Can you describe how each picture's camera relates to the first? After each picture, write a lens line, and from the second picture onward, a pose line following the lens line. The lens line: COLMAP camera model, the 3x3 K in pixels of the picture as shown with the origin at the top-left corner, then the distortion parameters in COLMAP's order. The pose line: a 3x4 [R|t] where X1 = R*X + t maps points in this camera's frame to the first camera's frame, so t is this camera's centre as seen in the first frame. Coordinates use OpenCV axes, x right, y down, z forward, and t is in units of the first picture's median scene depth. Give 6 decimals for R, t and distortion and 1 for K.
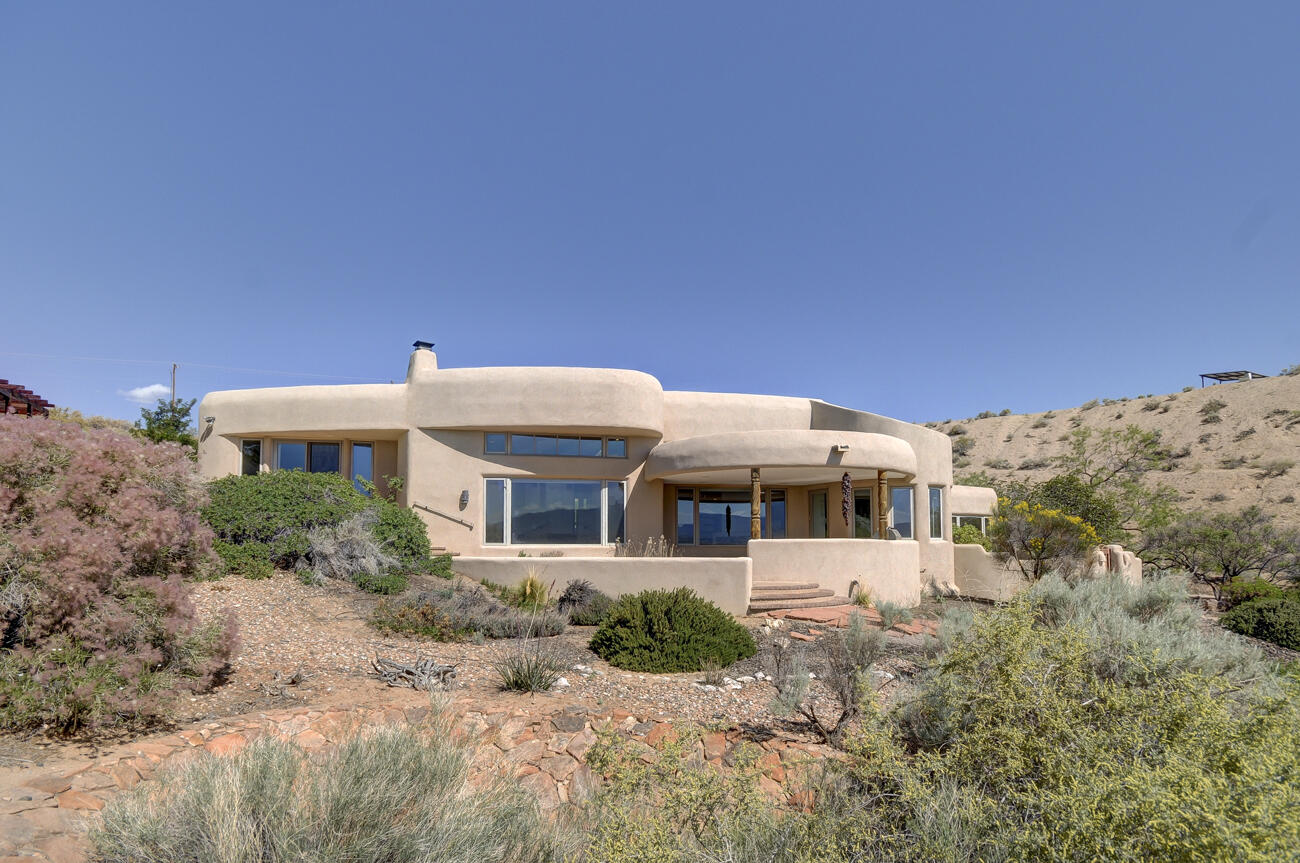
lens RADIAL K [[806.8, 0, 654.3], [0, 806.8, 465.3], [0, 0, 1]] dist [-0.010007, -0.009206]
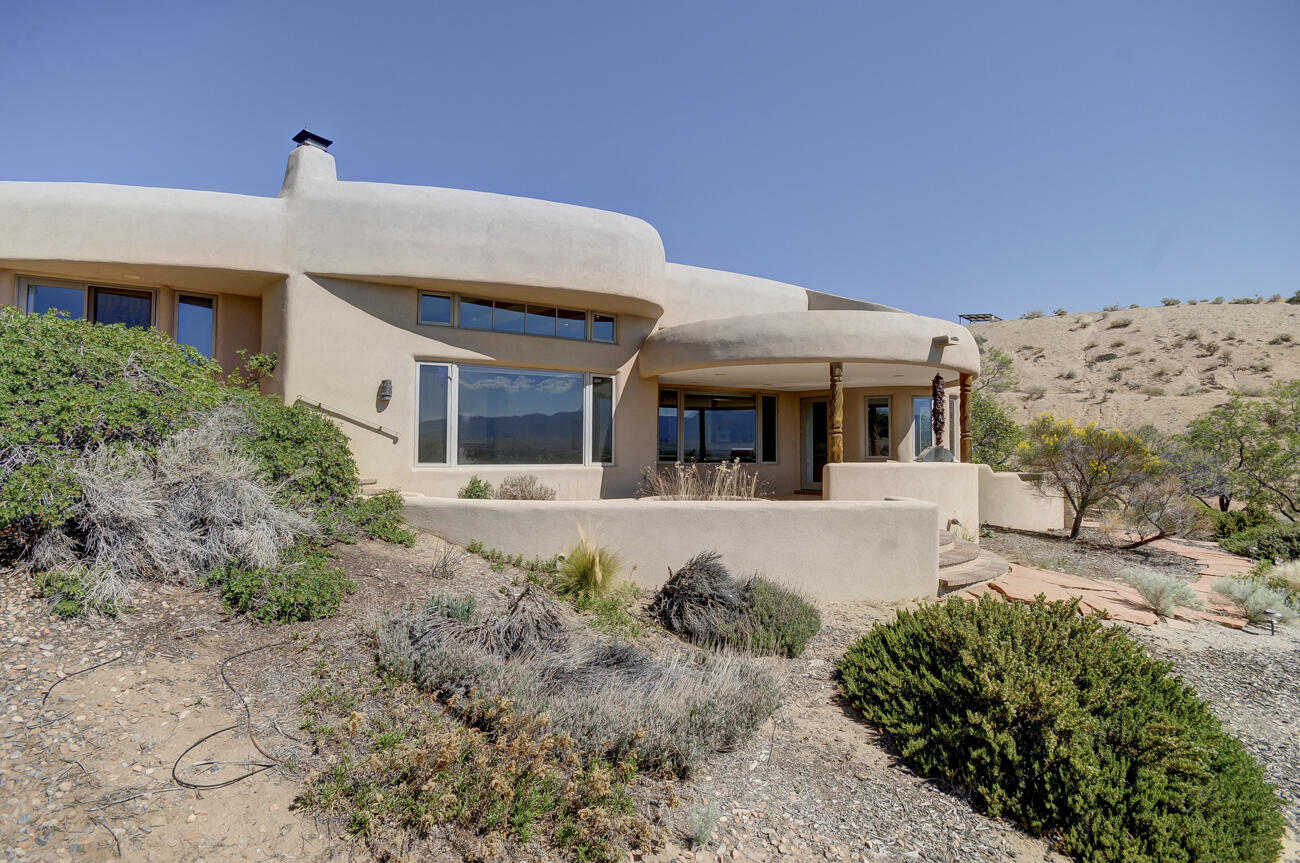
lens RADIAL K [[637.5, 0, 626.6], [0, 637.5, 412.1], [0, 0, 1]] dist [-0.001883, -0.003477]
pose [[0.958956, 0.026169, 0.282346, -0.195047], [-0.041135, 0.998038, 0.047209, 0.025423], [-0.280557, -0.056885, 0.958150, 0.470805]]
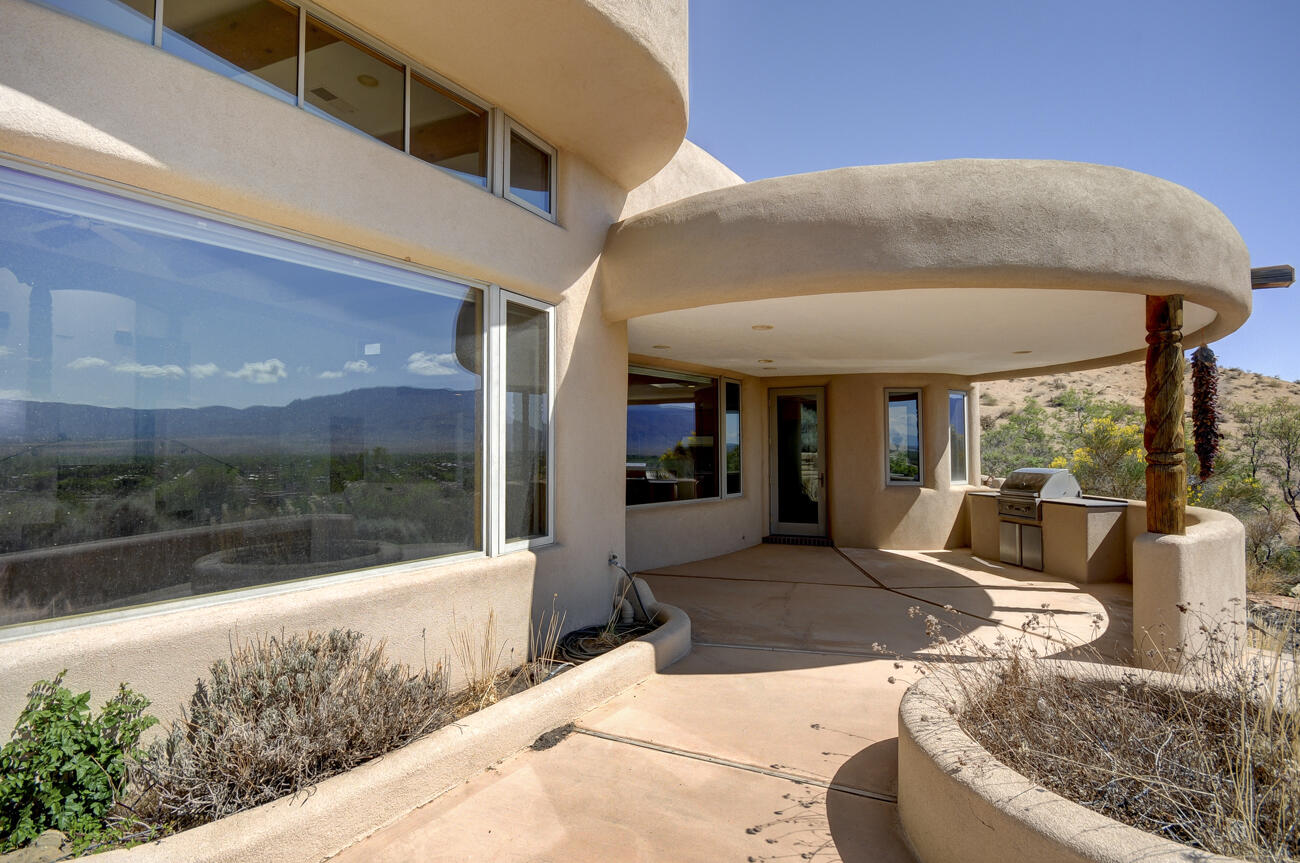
lens RADIAL K [[637.5, 0, 608.3], [0, 637.5, 424.5], [0, 0, 1]] dist [-0.001883, -0.003477]
pose [[0.753147, 0.029973, 0.657170, -0.170002], [-0.078508, 0.995918, 0.044551, 0.050023], [-0.653151, -0.085146, 0.752425, 0.862762]]
